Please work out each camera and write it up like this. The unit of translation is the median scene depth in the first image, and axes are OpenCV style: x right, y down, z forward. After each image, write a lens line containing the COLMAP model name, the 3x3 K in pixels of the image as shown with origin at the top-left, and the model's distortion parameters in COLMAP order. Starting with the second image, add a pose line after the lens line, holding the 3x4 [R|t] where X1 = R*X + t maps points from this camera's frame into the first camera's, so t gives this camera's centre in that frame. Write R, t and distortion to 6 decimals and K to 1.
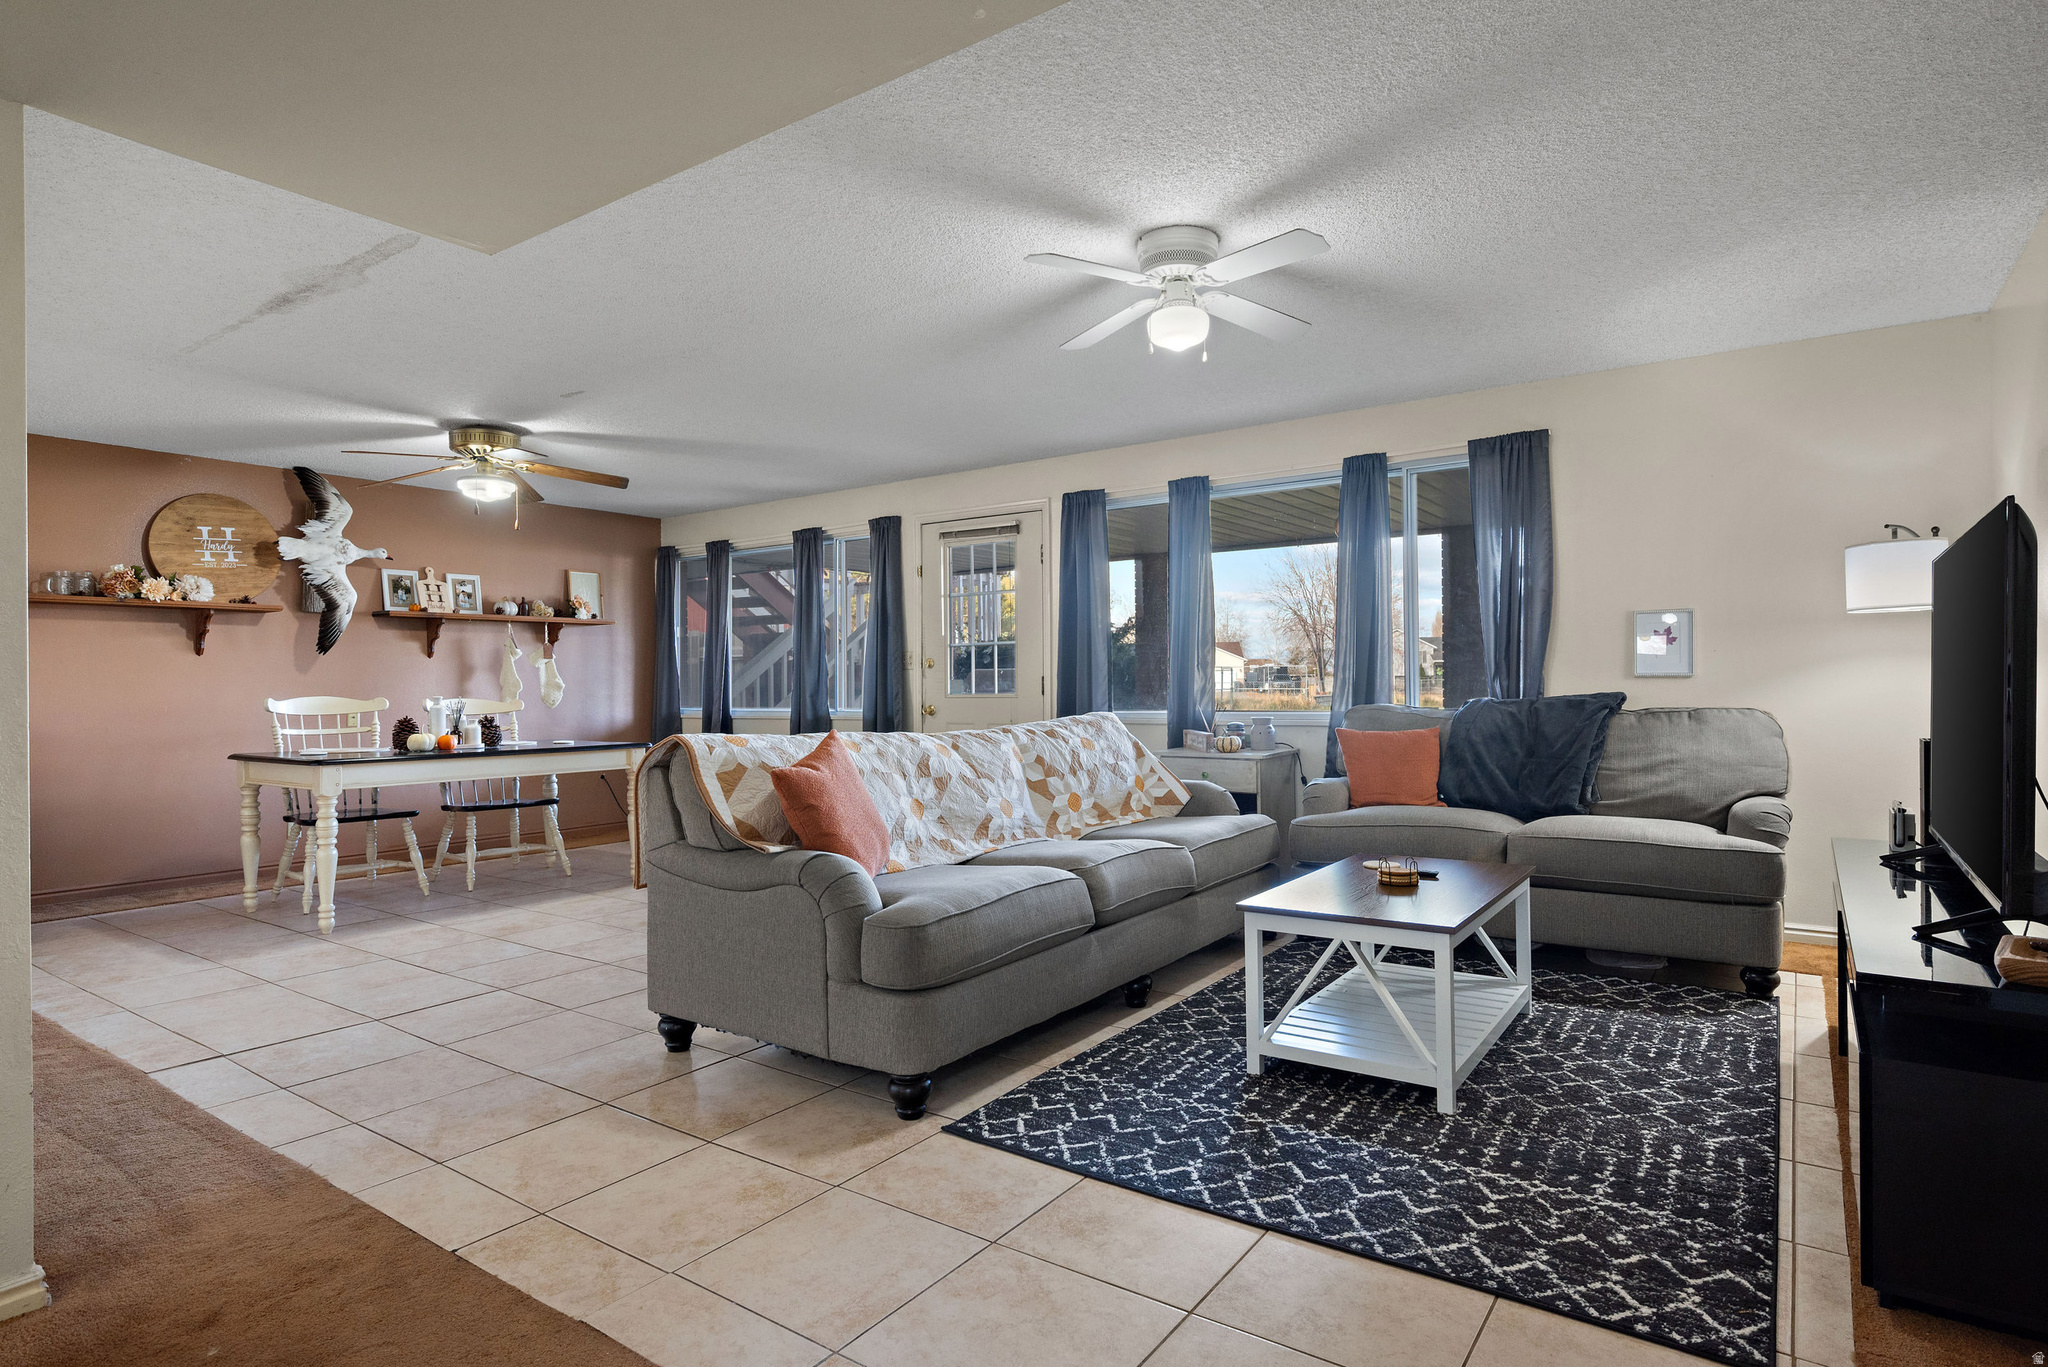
lens RADIAL K [[1087.9, 0, 1020.5], [0, 1087.9, 681.2], [0, 0, 1]] dist [0.000264, -0.003668]
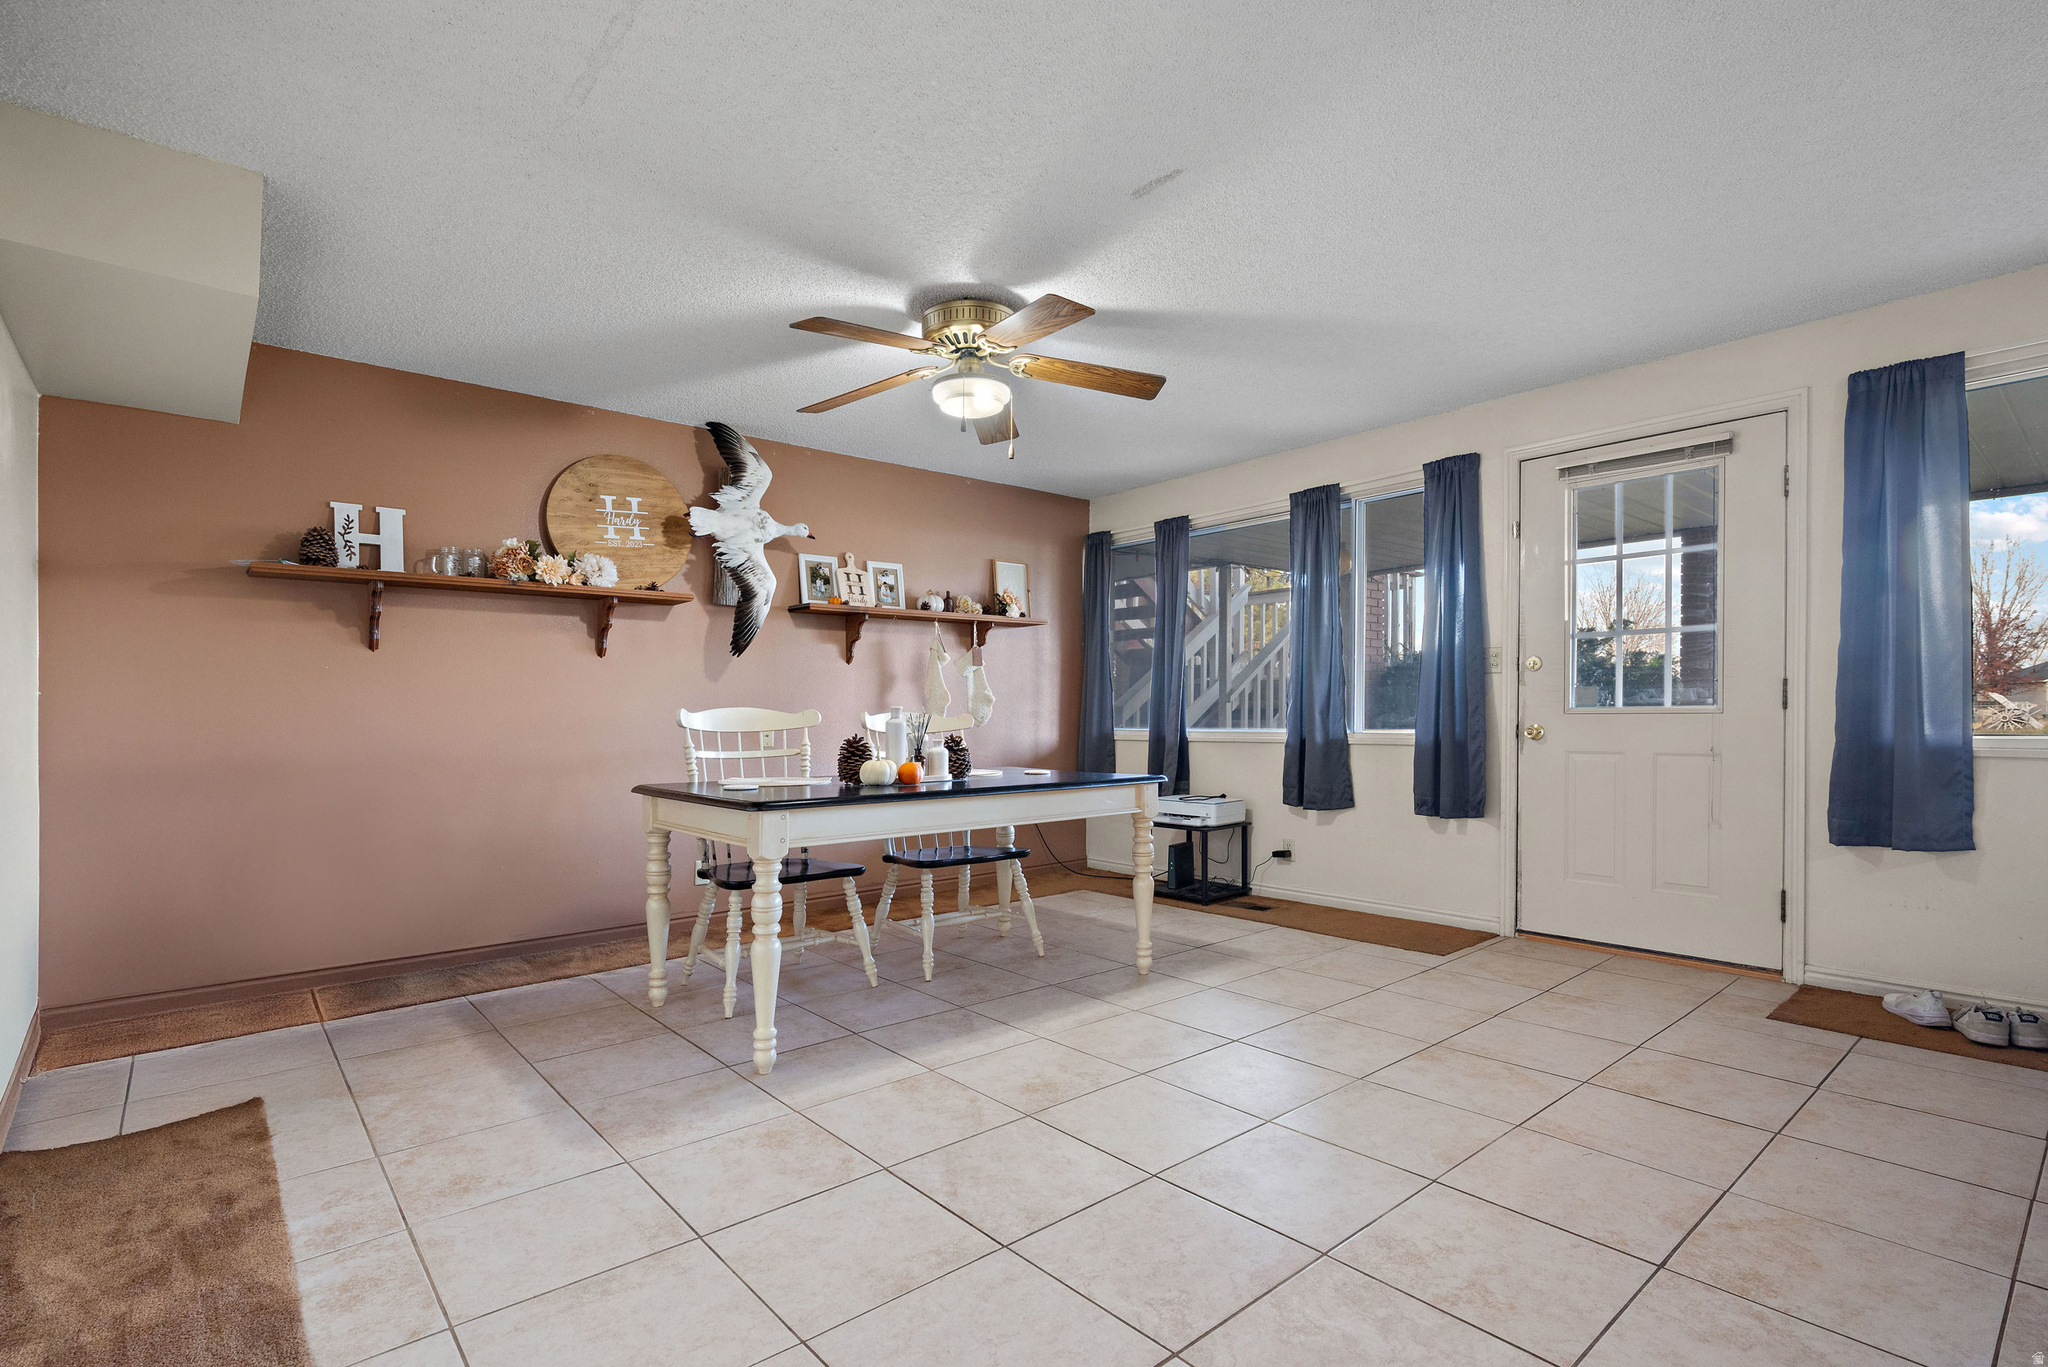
lens RADIAL K [[962.0, 0, 1028.4], [0, 962.0, 695.9], [0, 0, 1]] dist [-0.003243, -0.000026]
pose [[0.971416, -0.001048, -0.237383, -0.278097], [-0.001921, 0.999923, -0.012277, 0.013176], [0.237378, 0.012382, 0.971339, 0.381689]]
